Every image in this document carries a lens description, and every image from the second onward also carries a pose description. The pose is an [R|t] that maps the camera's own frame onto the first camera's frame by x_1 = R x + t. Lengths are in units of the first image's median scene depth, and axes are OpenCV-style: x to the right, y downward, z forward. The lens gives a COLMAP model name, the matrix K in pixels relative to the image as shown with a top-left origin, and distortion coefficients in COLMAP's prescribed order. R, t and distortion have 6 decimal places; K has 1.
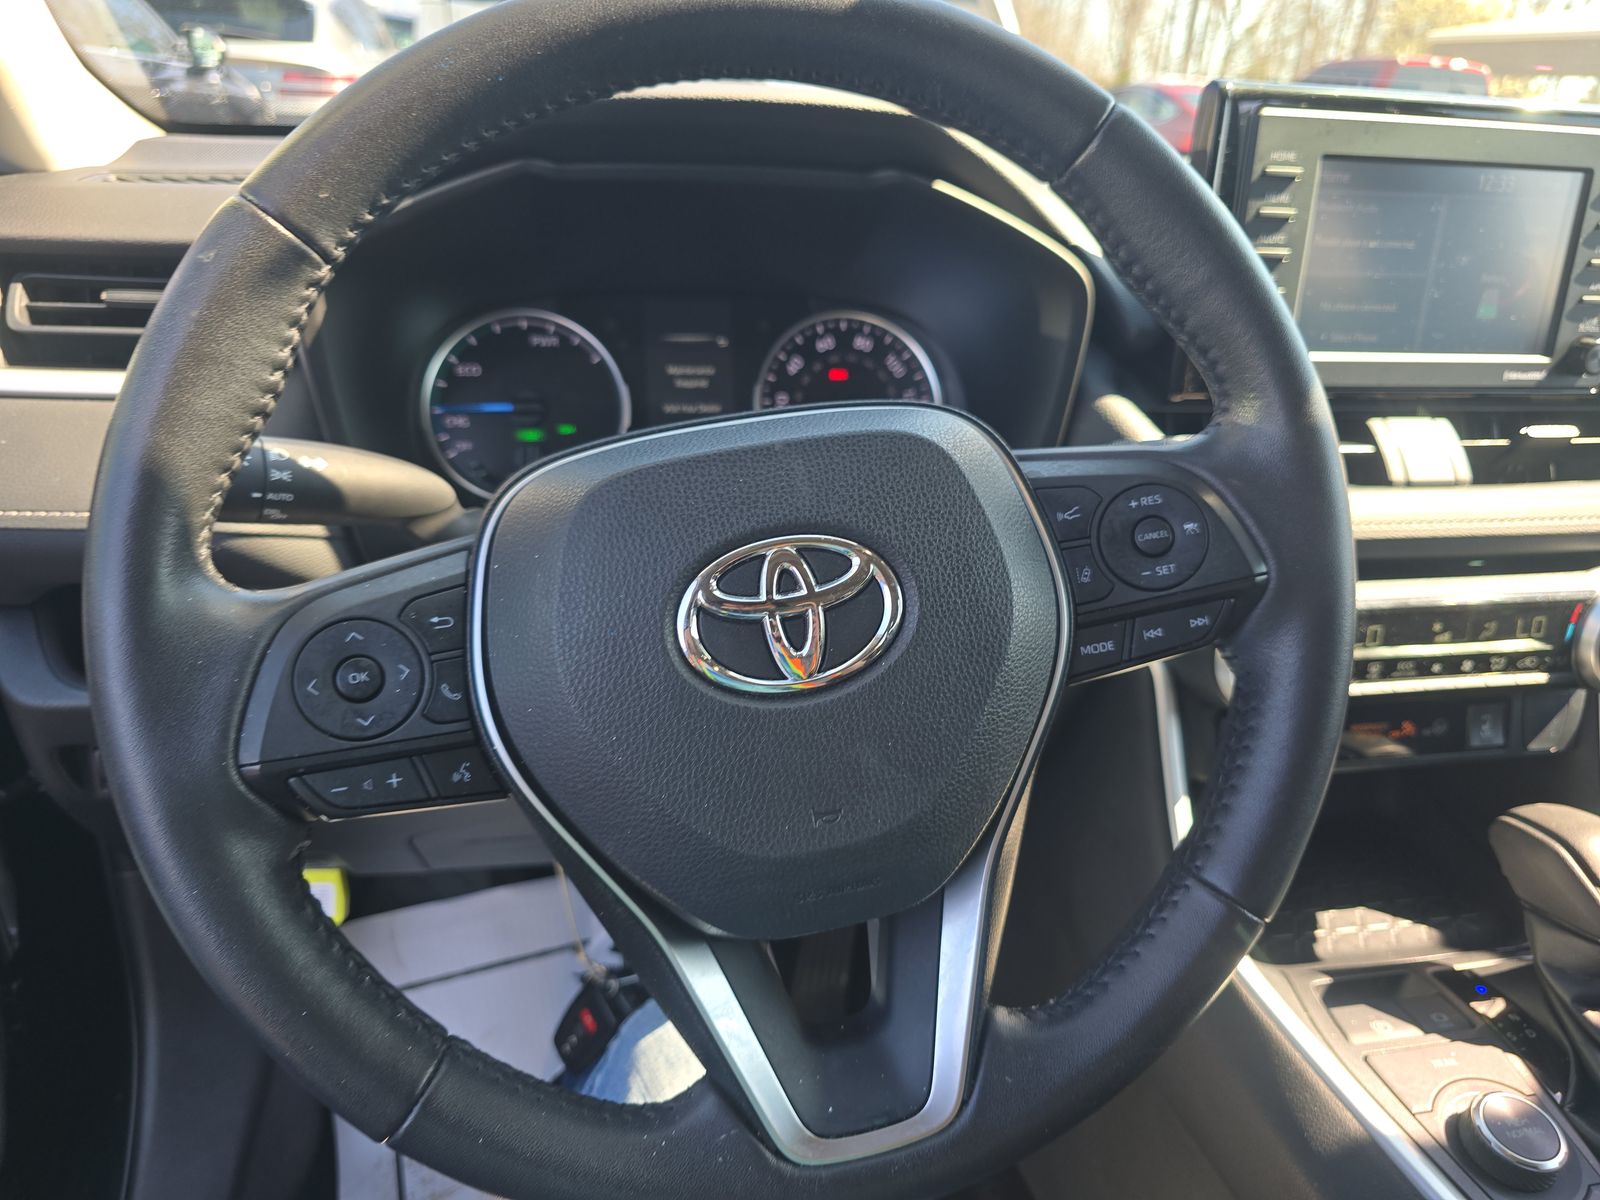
lens RADIAL K [[1087.7, 0, 803.7], [0, 1087.7, 590.3], [0, 0, 1]] dist [0.006741, -0.010266]
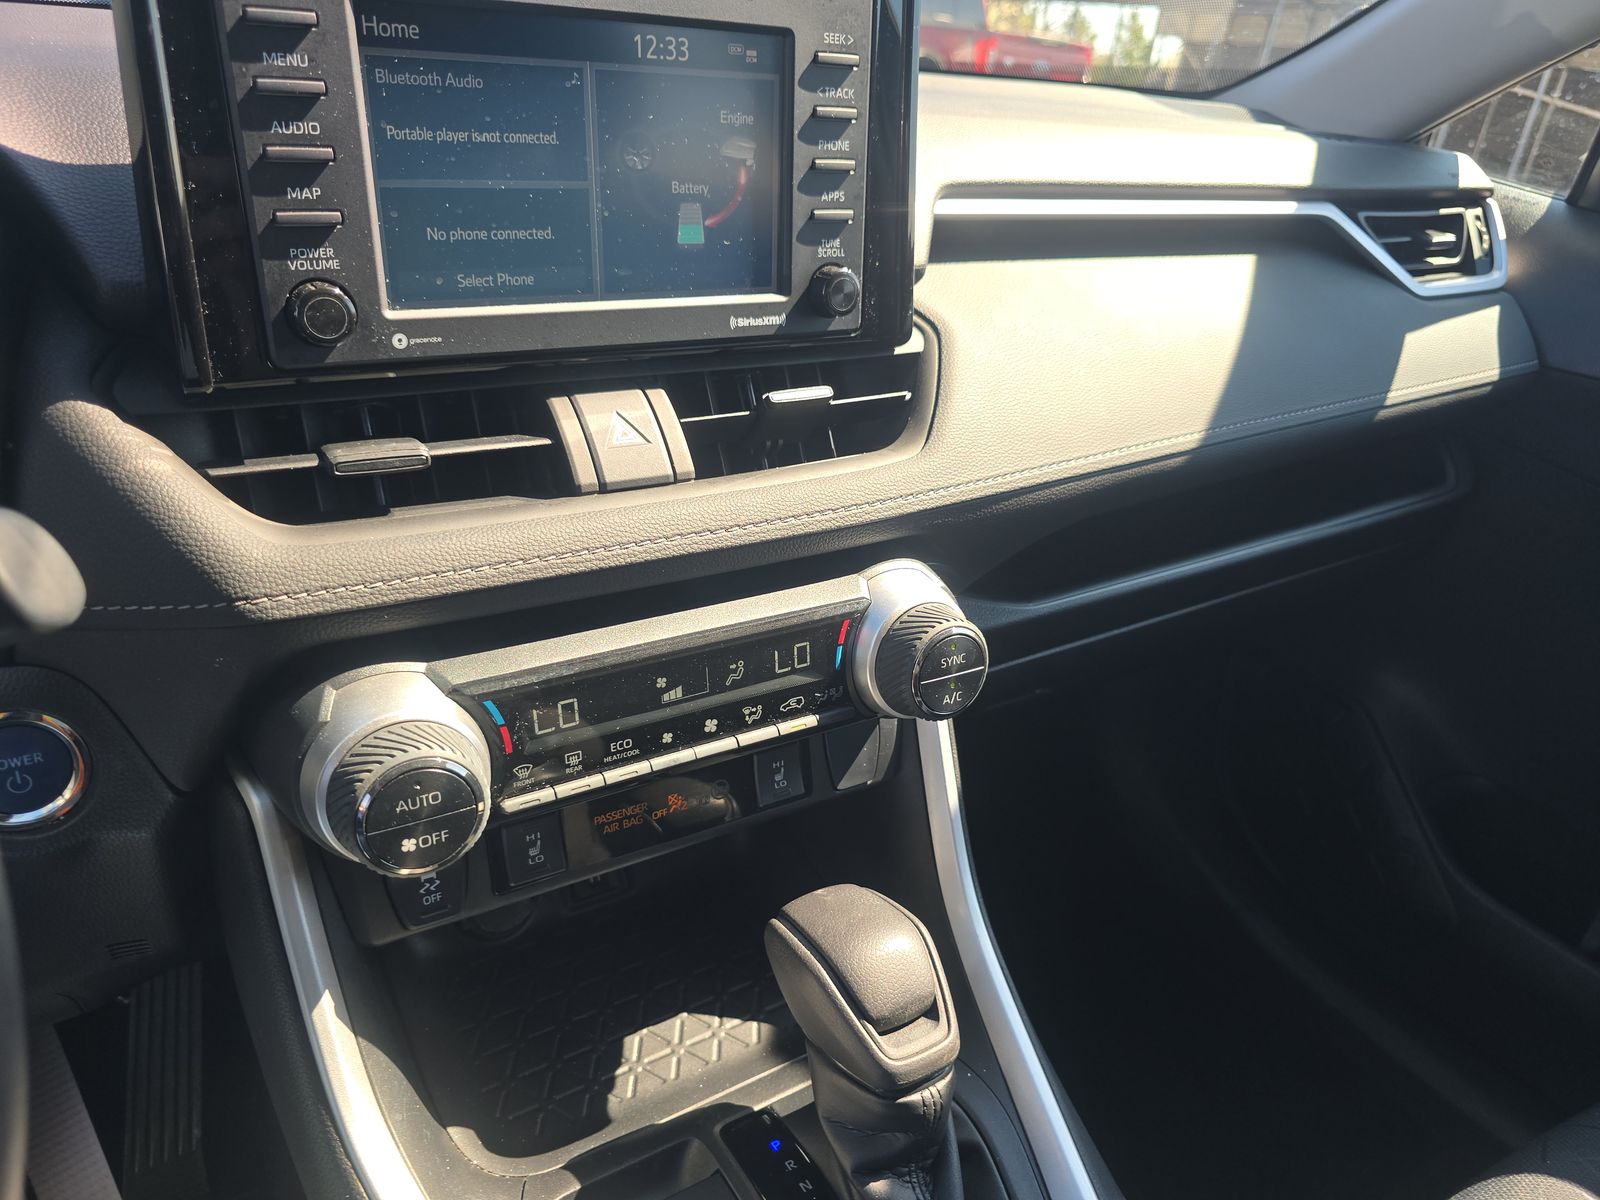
lens RADIAL K [[1087.7, 0, 798.7], [0, 1087.7, 611.4], [0, 0, 1]] dist [0.006741, -0.010266]
pose [[0.934499, -0.142971, 0.325992, 0.424595], [0.117048, 0.988289, 0.097905, -0.071164], [-0.336172, -0.053336, 0.940289, 0.281232]]
